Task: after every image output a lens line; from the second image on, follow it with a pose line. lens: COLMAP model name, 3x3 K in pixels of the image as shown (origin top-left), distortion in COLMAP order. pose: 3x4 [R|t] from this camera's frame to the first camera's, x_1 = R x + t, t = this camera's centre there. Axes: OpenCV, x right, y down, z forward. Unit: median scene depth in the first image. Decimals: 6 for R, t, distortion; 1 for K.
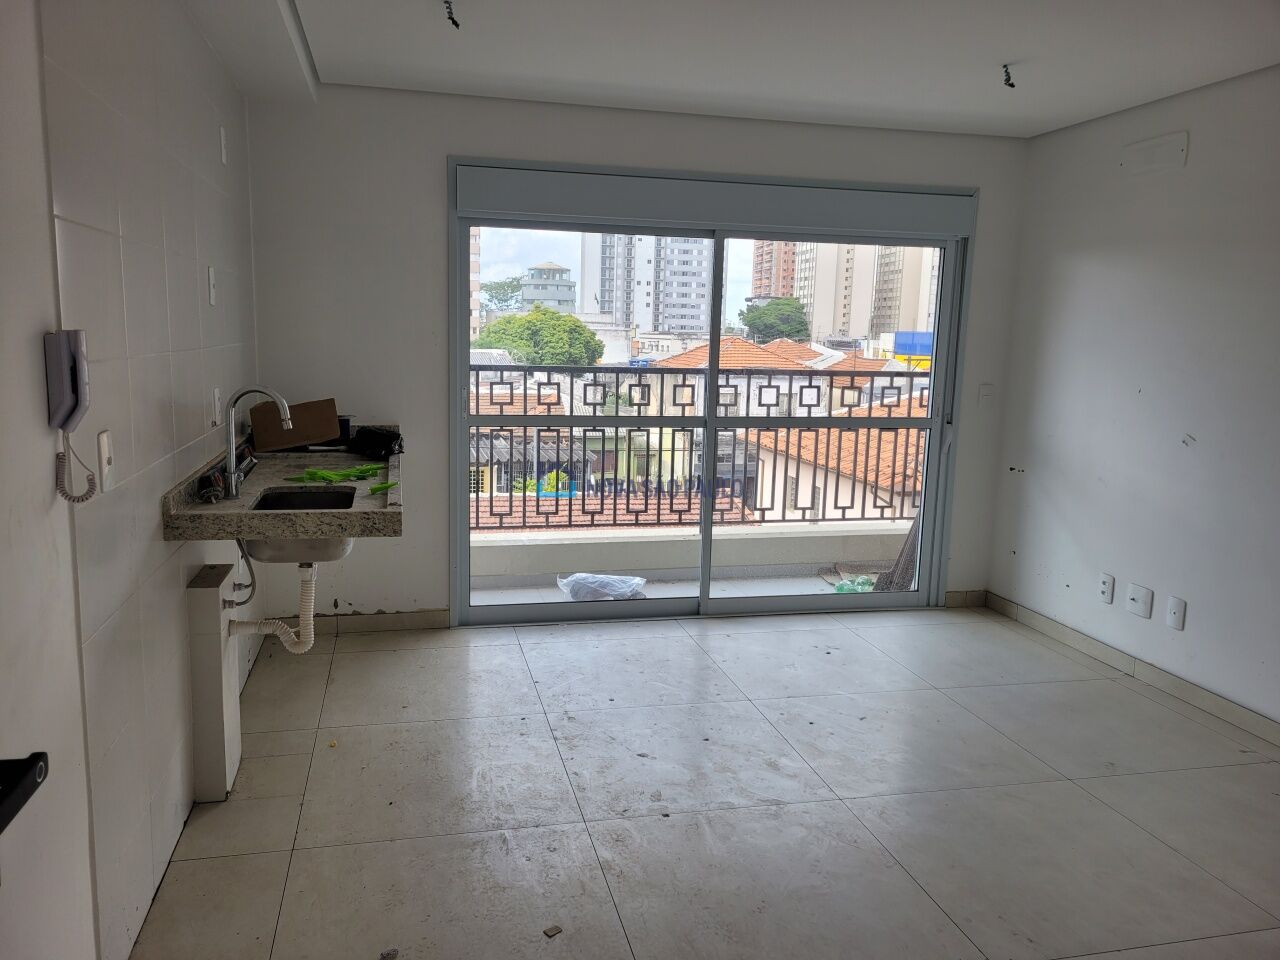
lens RADIAL K [[986.2, 0, 640.0], [0, 986.2, 480.0], [0, 0, 1]] dist [0.001752, -0.003179]
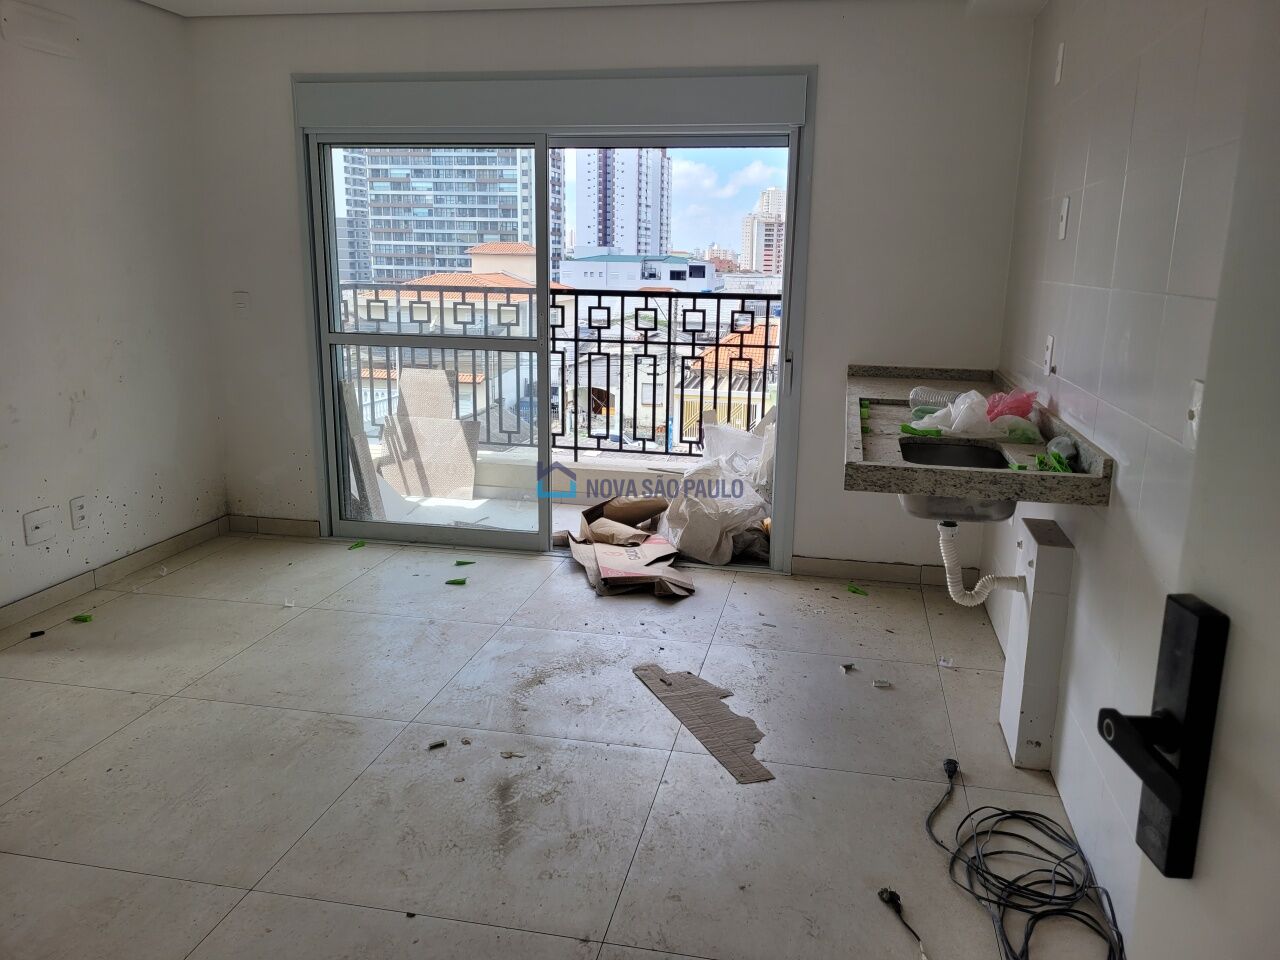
lens RADIAL K [[986.2, 0, 640.0], [0, 986.2, 480.0], [0, 0, 1]] dist [0.001752, -0.003179]
pose [[0.910775, 0.084601, -0.404142, 0.555273], [-0.057386, 0.995221, 0.079009, -0.006956], [0.408895, -0.048767, 0.911278, 0.141809]]
